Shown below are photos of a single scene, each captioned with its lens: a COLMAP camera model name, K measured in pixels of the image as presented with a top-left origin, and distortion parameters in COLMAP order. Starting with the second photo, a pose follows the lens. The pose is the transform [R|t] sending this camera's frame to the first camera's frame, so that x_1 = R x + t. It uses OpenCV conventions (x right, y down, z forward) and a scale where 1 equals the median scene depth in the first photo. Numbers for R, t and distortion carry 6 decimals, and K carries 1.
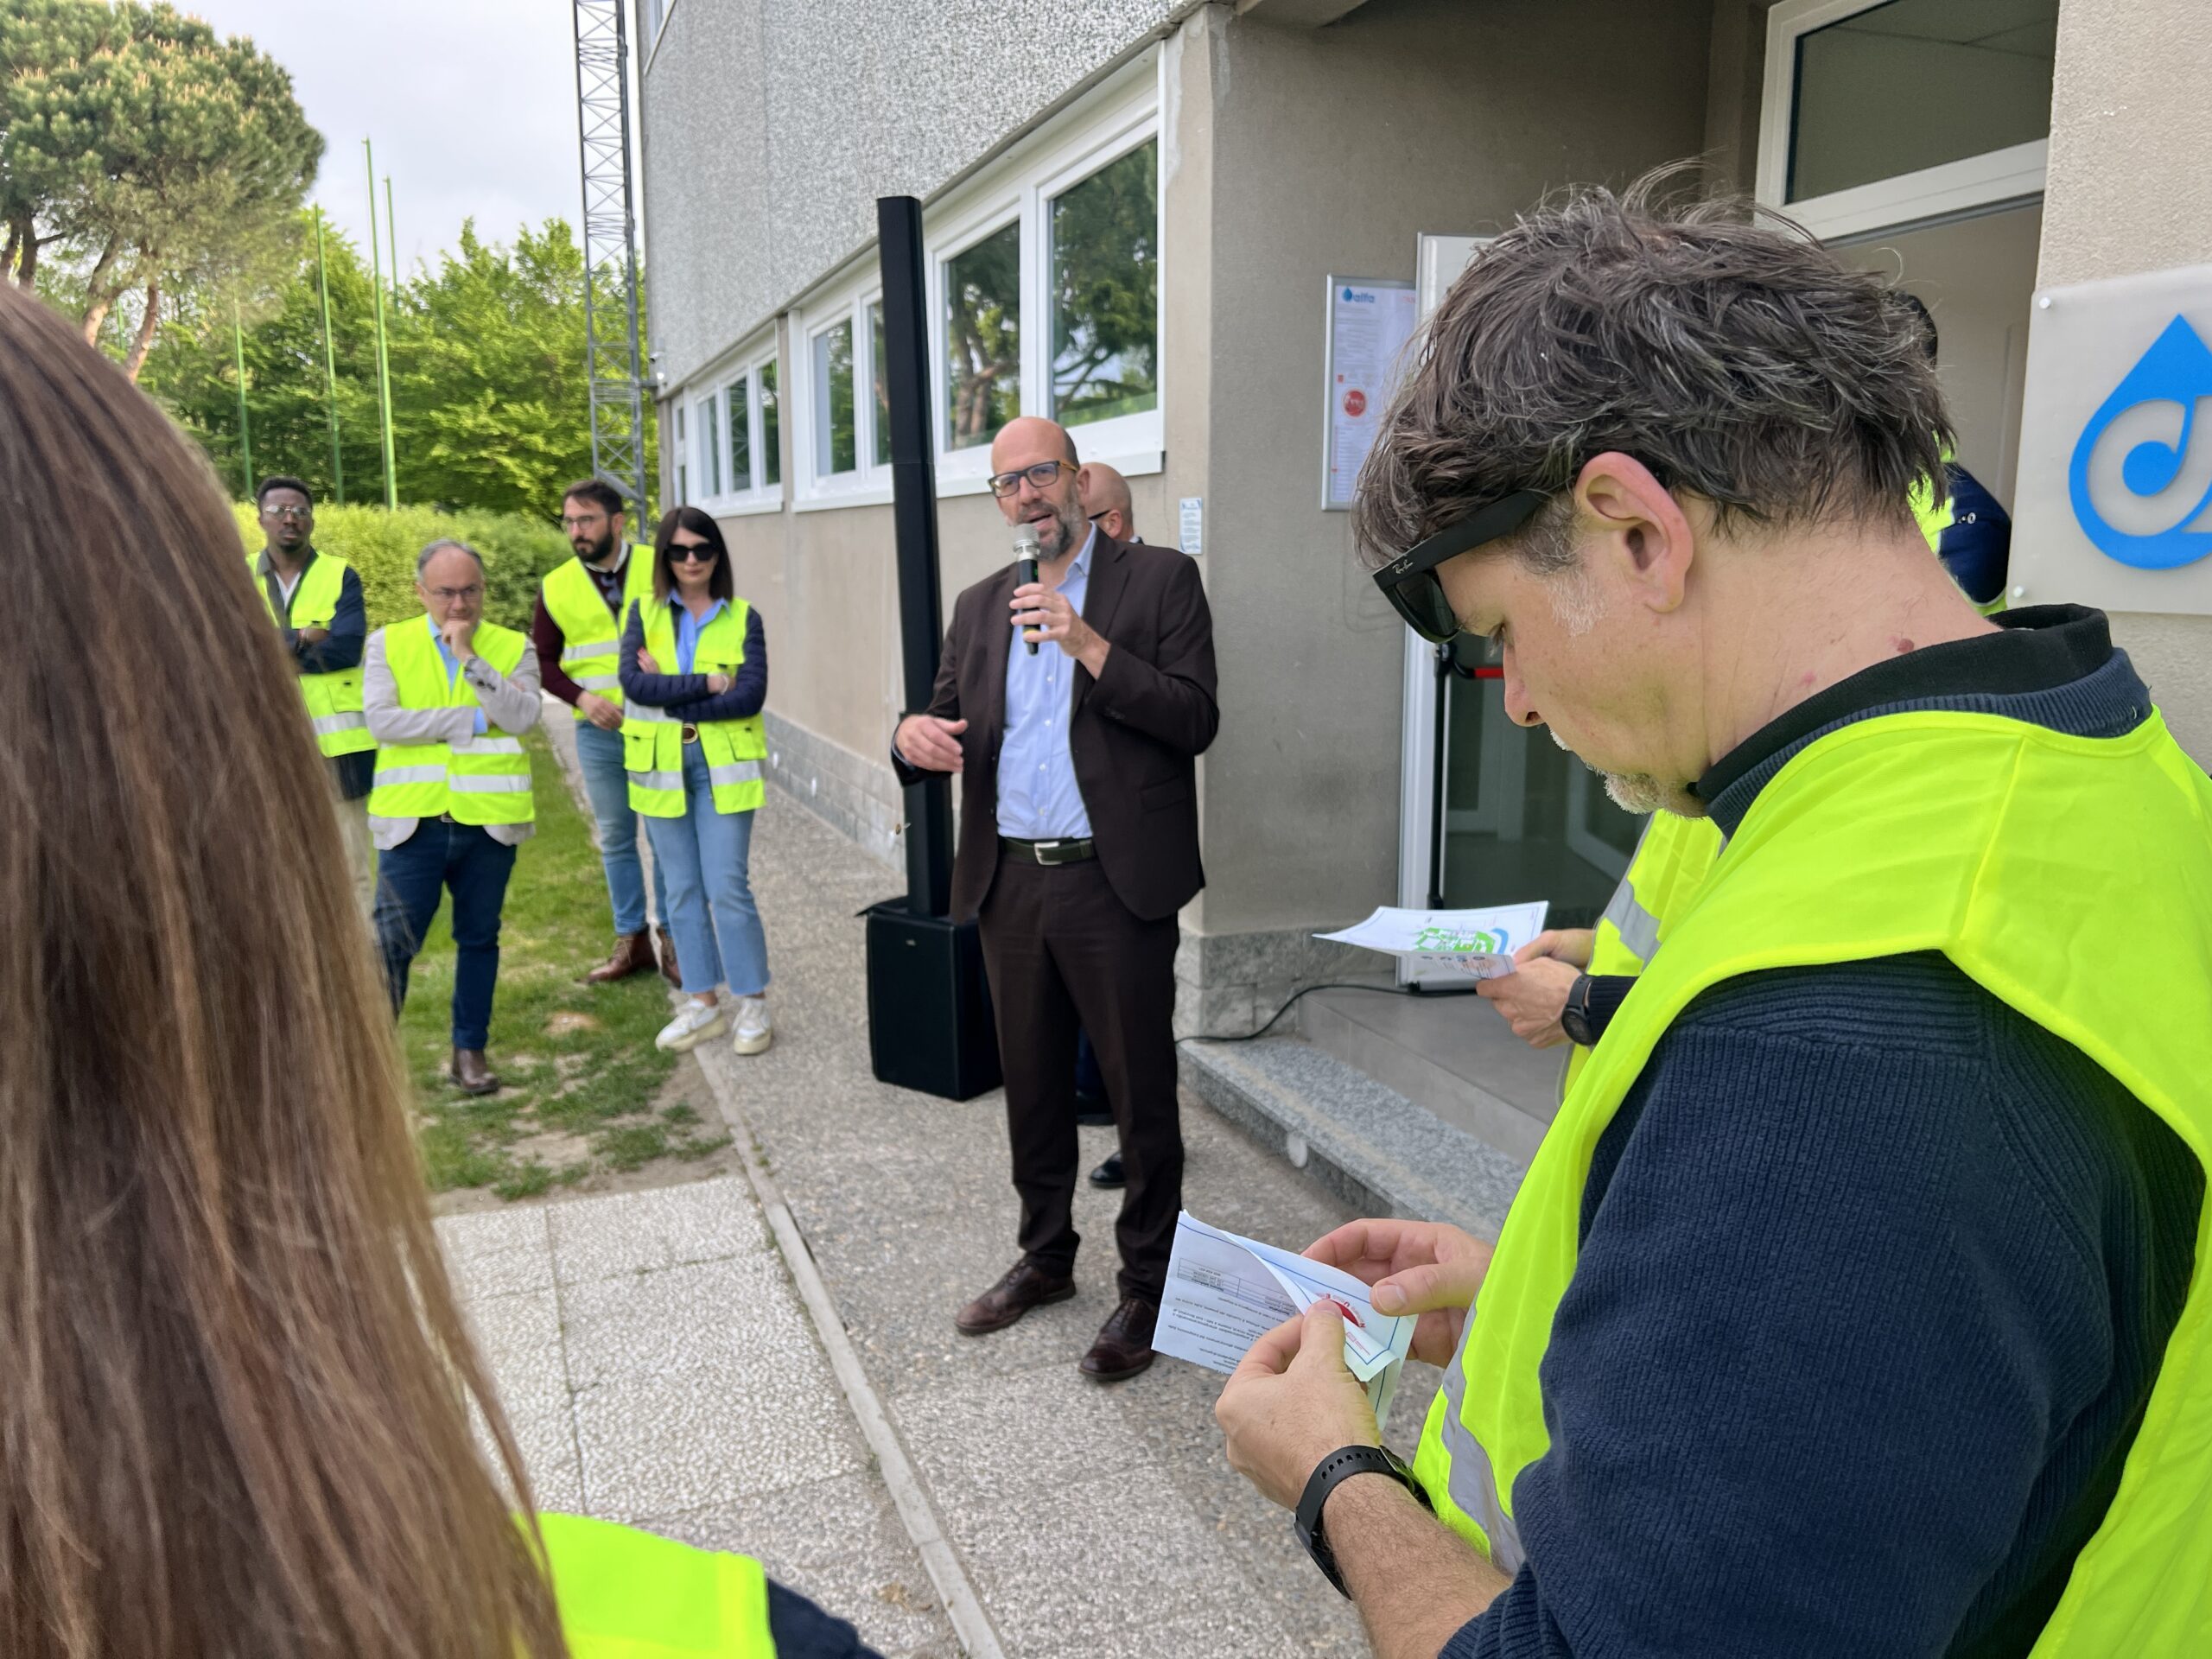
lens RADIAL K [[1683.6, 0, 1099.5], [0, 1683.6, 823.6], [0, 0, 1]] dist [0.014295, -0.006176]
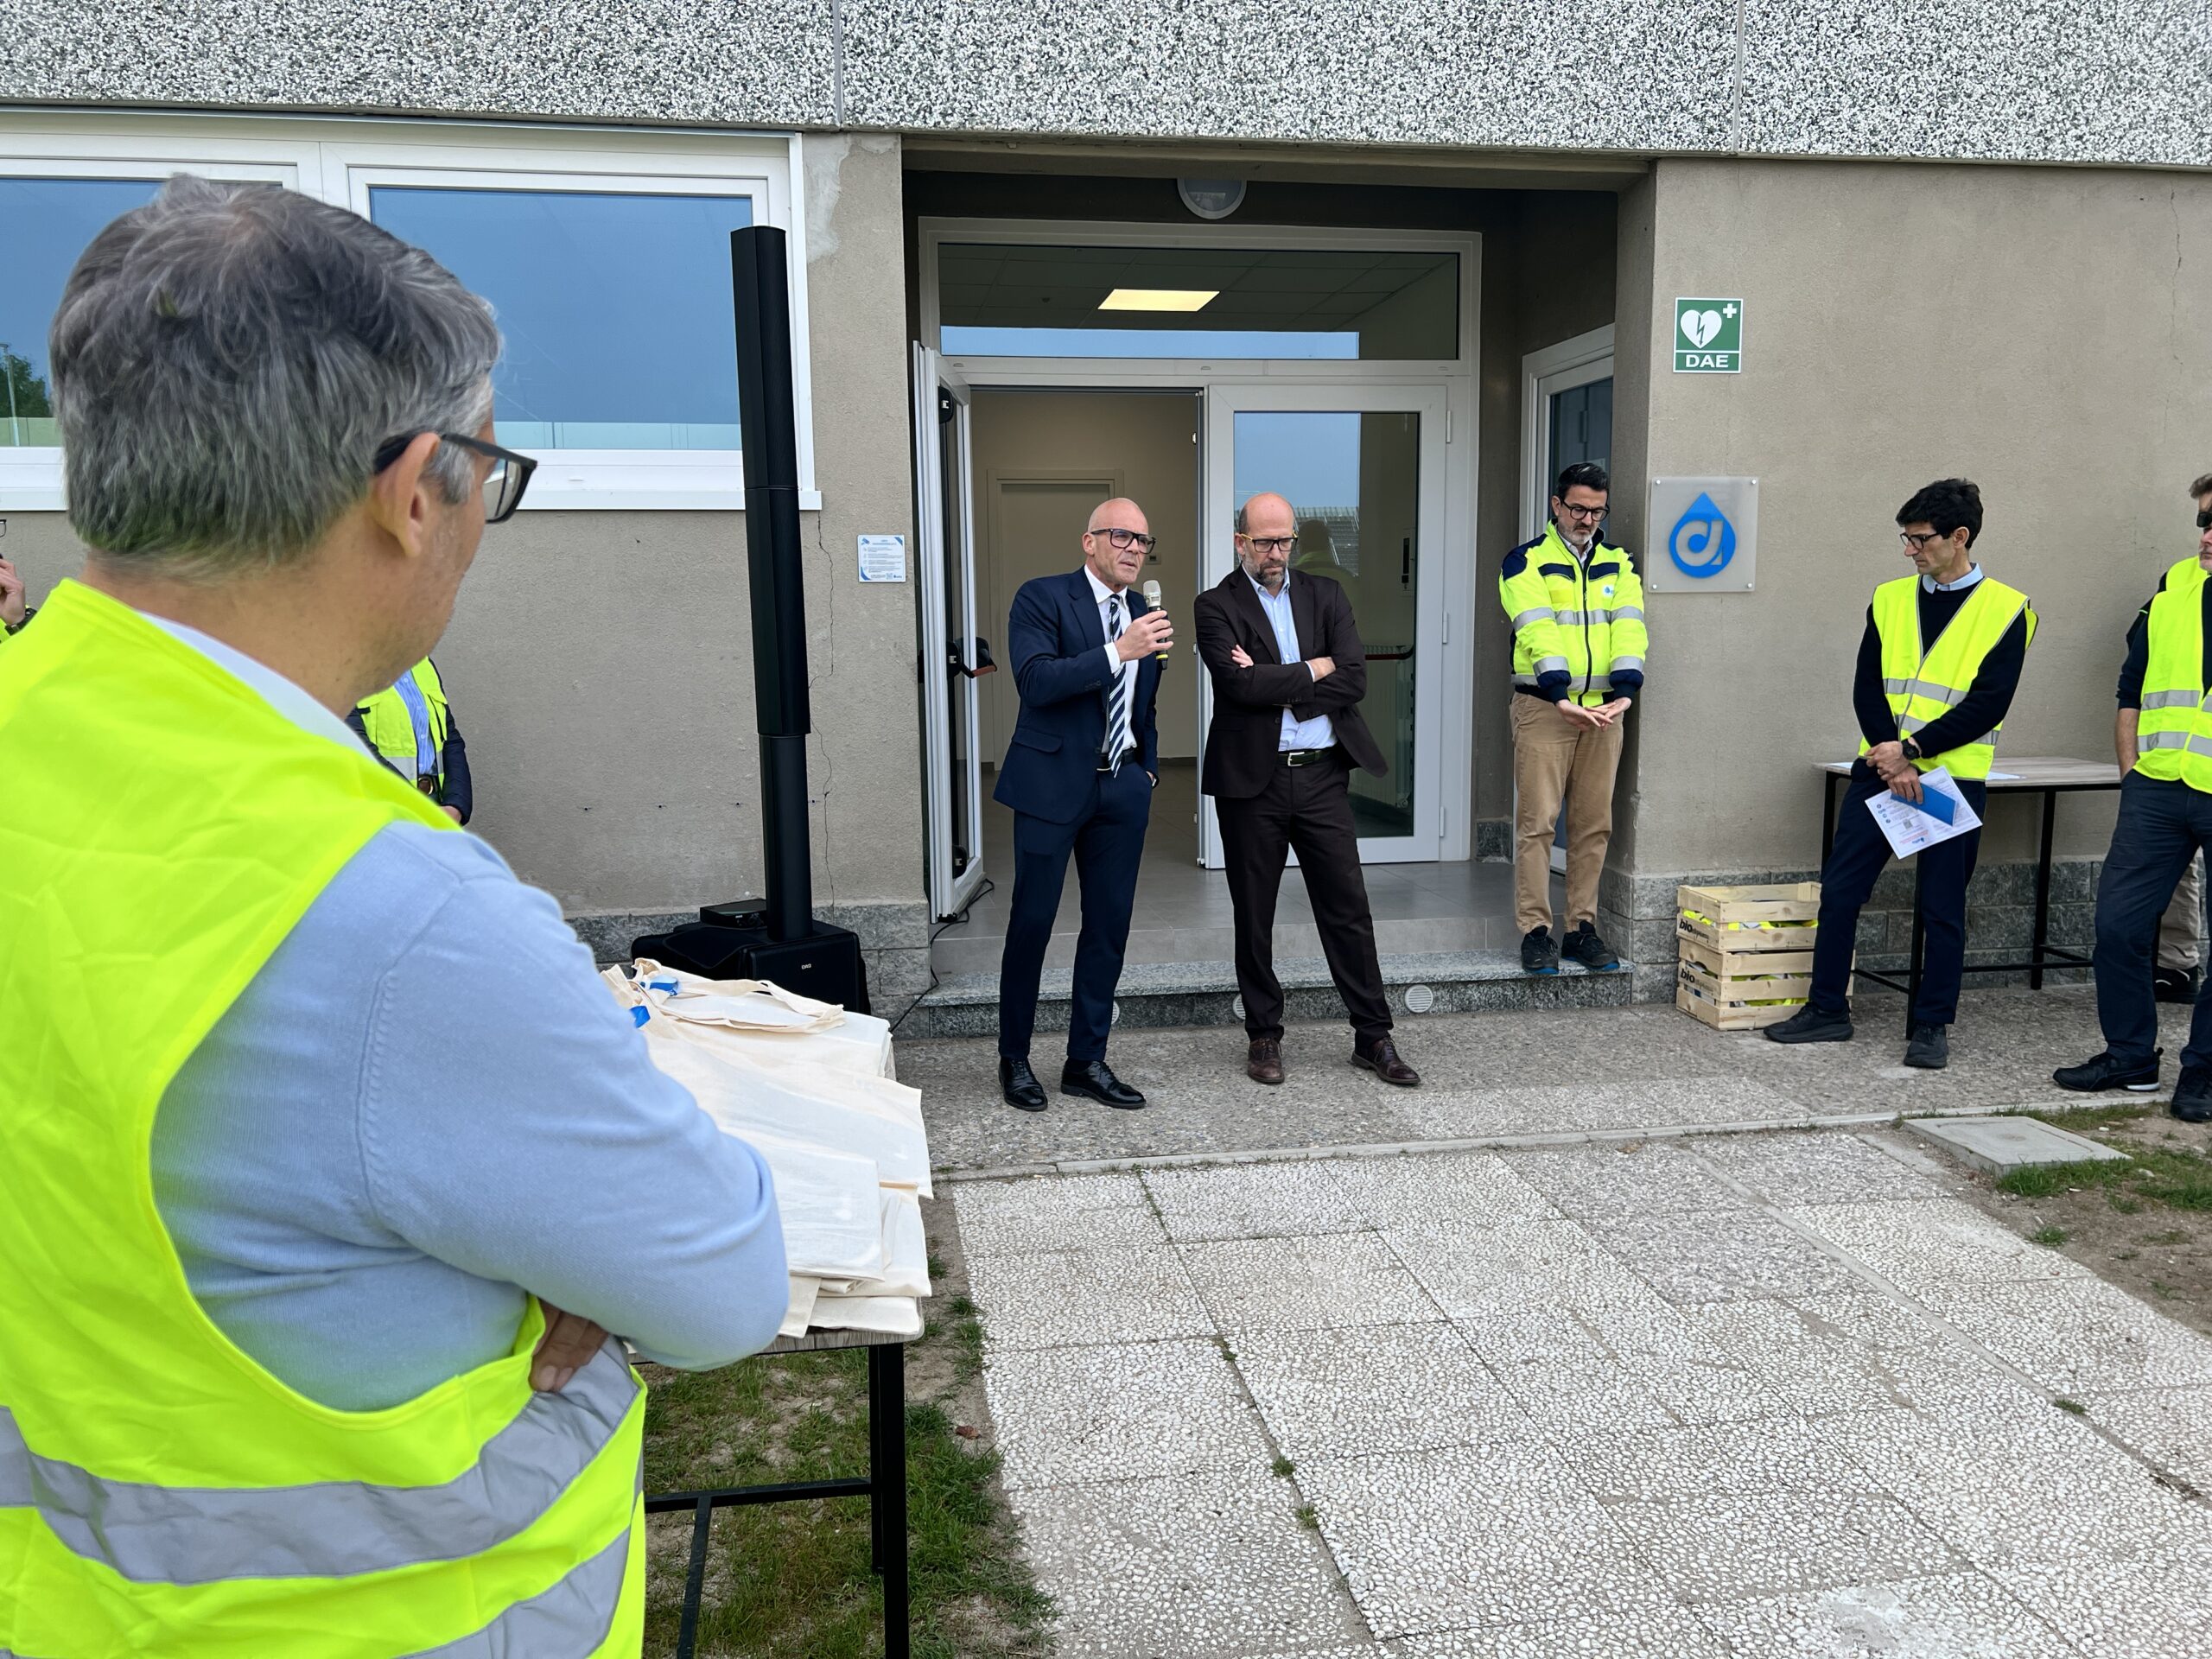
lens RADIAL K [[1667.5, 0, 1102.0], [0, 1667.5, 819.1], [0, 0, 1]] dist [0.017354, -0.010926]
pose [[0.202802, -0.123590, 0.971389, -1.496302], [0.168416, 0.981623, 0.089731, -0.105674], [-0.964628, 0.145400, 0.219890, 0.866788]]
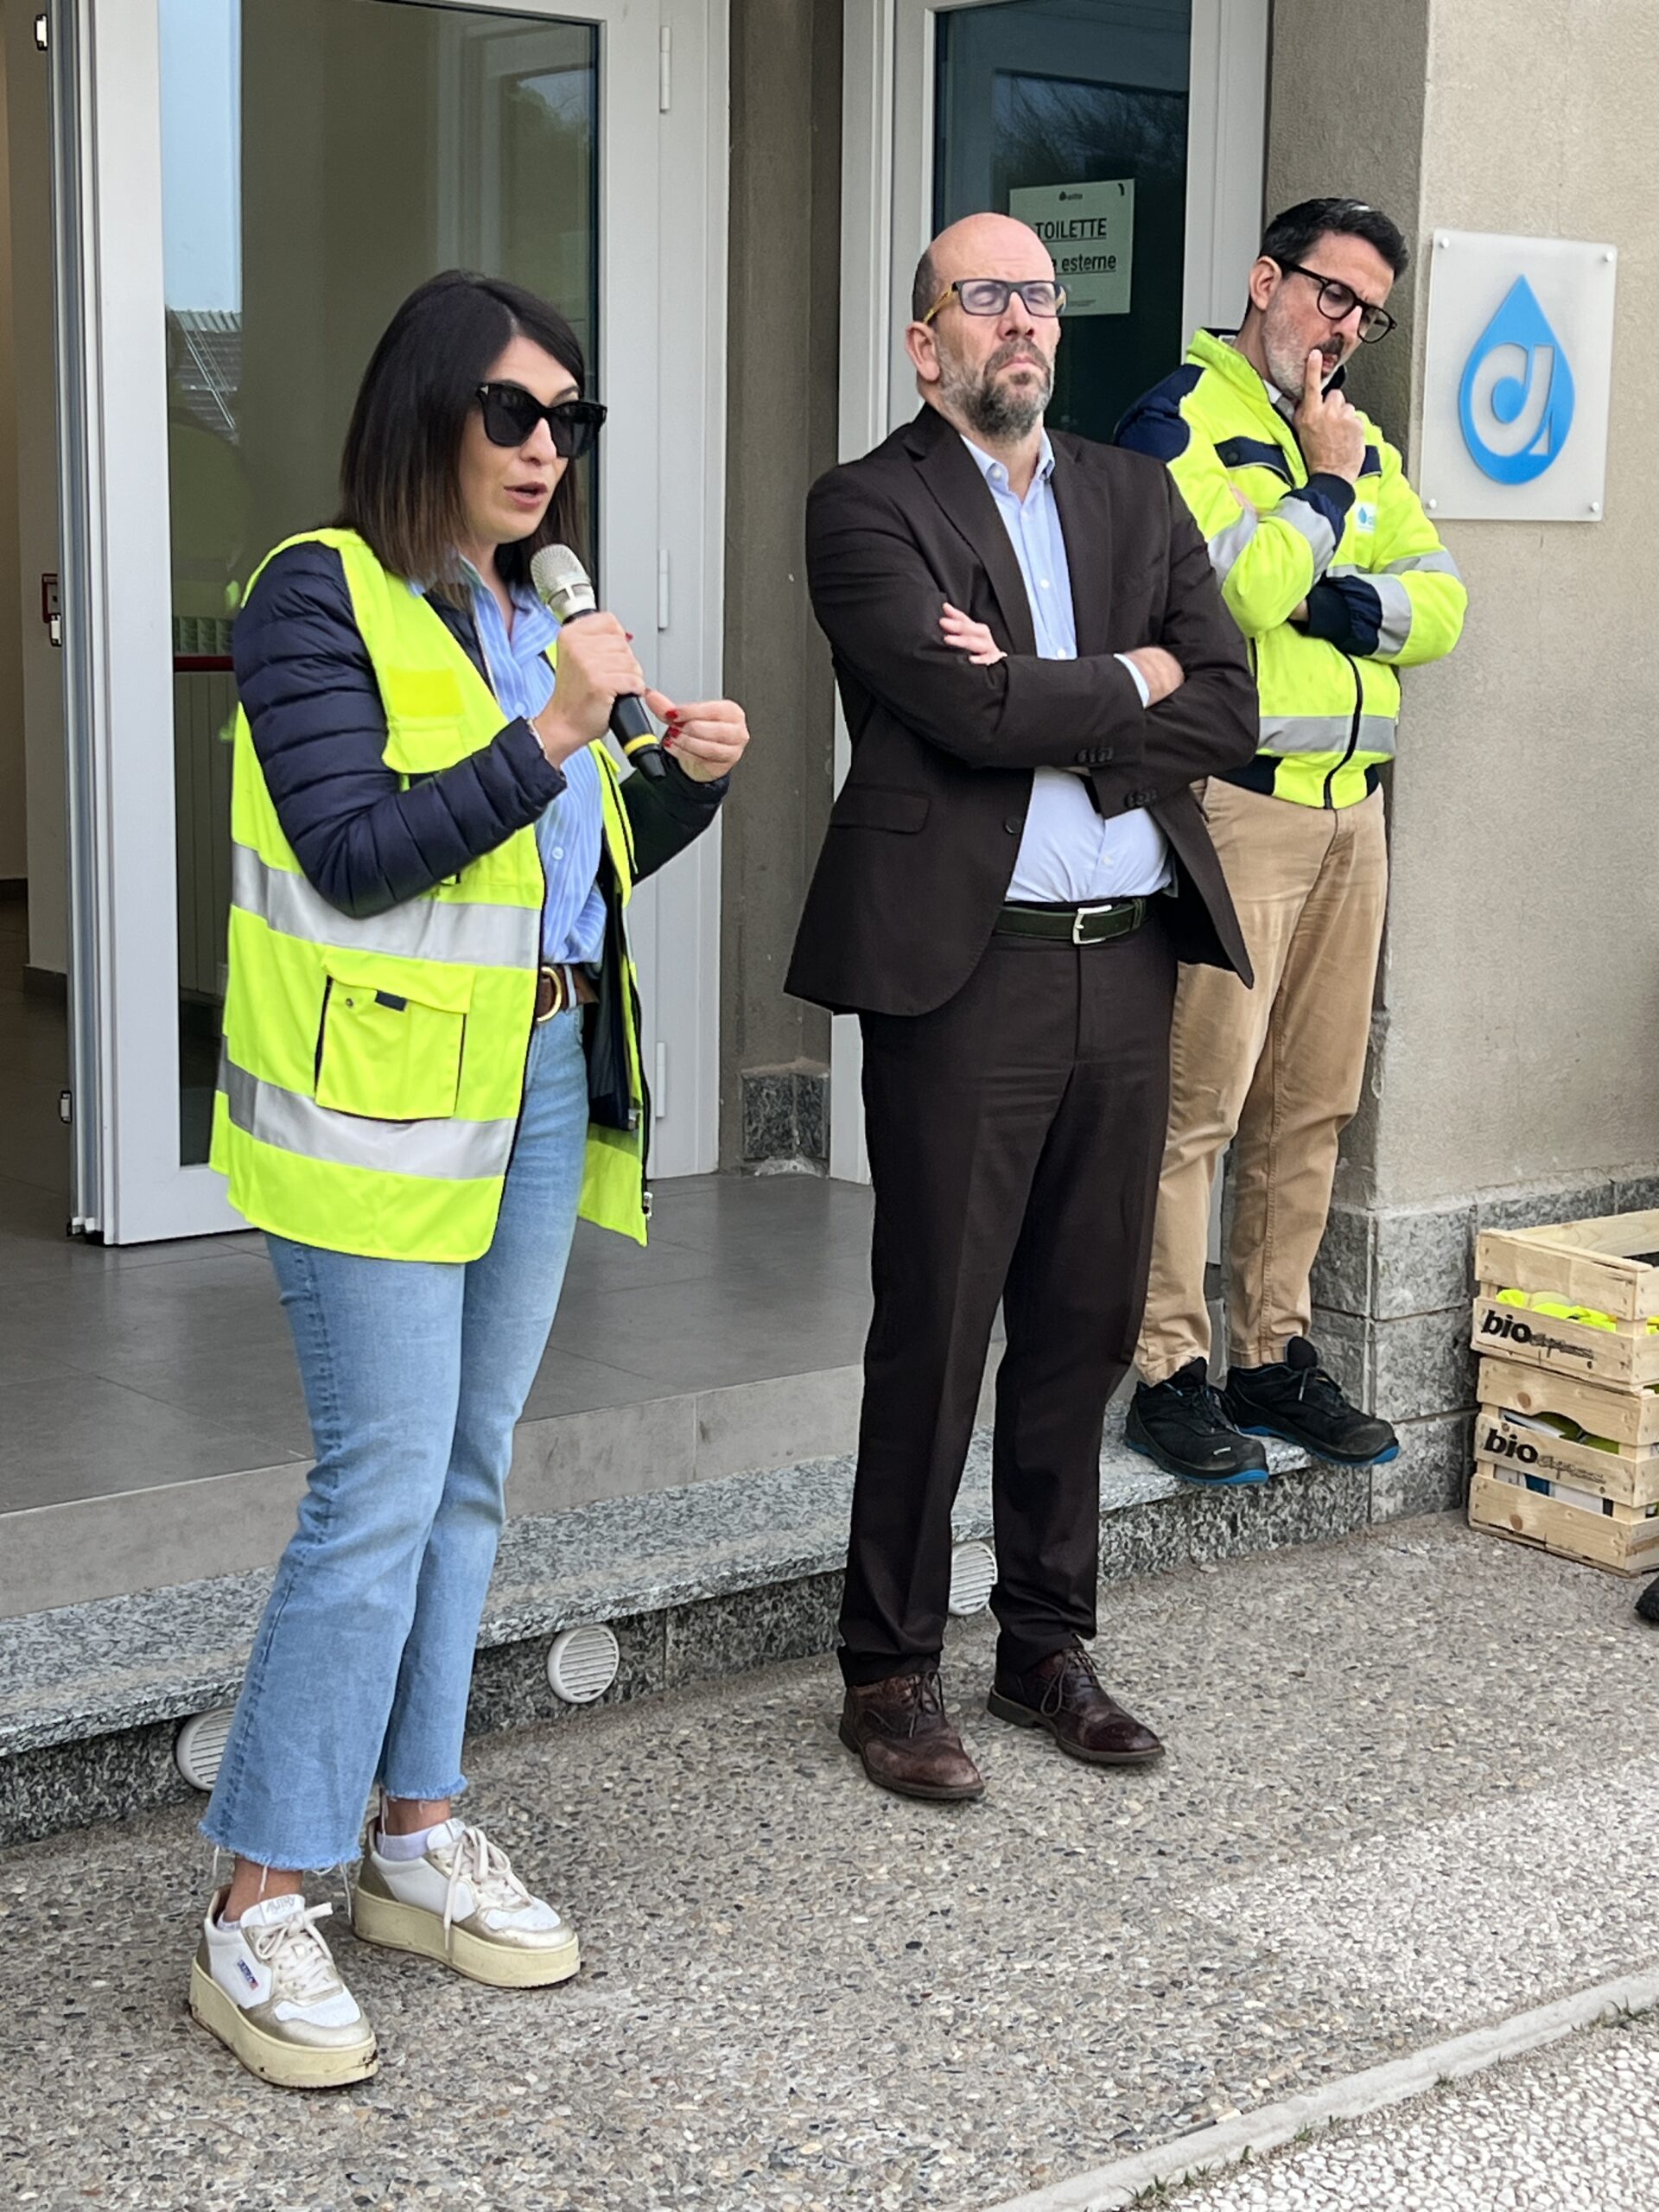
lens RADIAL K [[3580.2, 0, 829.5], [0, 3580.2, 1106.0], [0, 0, 1]] dist [0.020063, 0.162984]
pose [[-0.310689, -0.155859, 0.937646, -1.038314], [0.140999, 0.967994, 0.207624, -0.195932], [-0.939996, 0.196713, -0.278769, 1.377291]]
